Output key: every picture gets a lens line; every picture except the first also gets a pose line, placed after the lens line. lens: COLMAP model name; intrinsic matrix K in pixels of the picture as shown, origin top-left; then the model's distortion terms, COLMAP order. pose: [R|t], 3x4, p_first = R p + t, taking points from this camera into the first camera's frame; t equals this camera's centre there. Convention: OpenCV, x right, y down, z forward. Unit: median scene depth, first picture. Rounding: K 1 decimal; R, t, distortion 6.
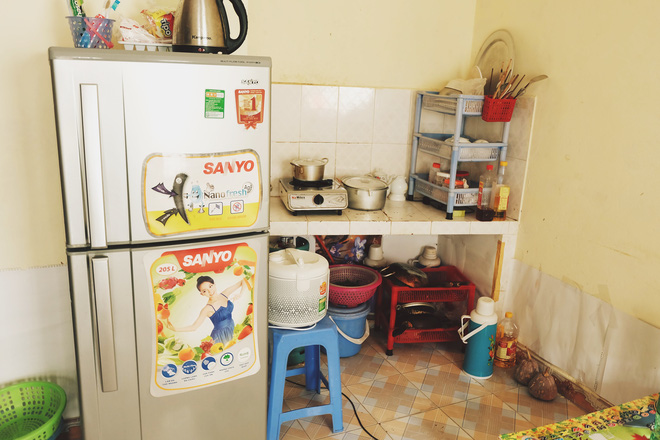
lens RADIAL K [[567.2, 0, 330.0], [0, 567.2, 220.0], [0, 0, 1]] dist [-0.003984, -0.001442]
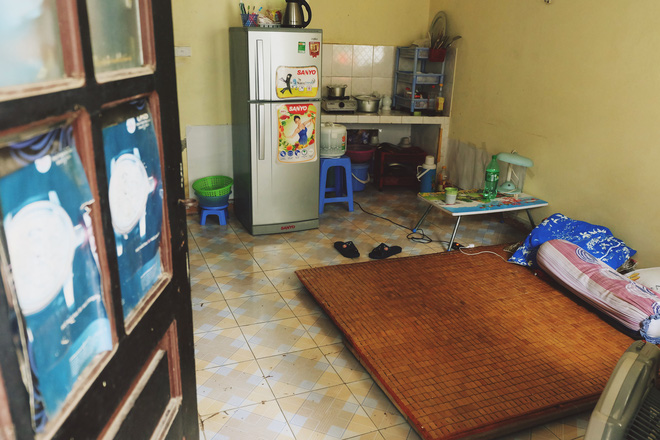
lens RADIAL K [[555.6, 0, 330.0], [0, 555.6, 220.0], [0, 0, 1]] dist [0.000069, 0.001340]
pose [[0.998863, -0.000832, -0.047673, 0.032270], [0.003394, 0.998552, 0.053683, 0.279075], [0.047560, -0.053784, 0.997419, -0.984934]]
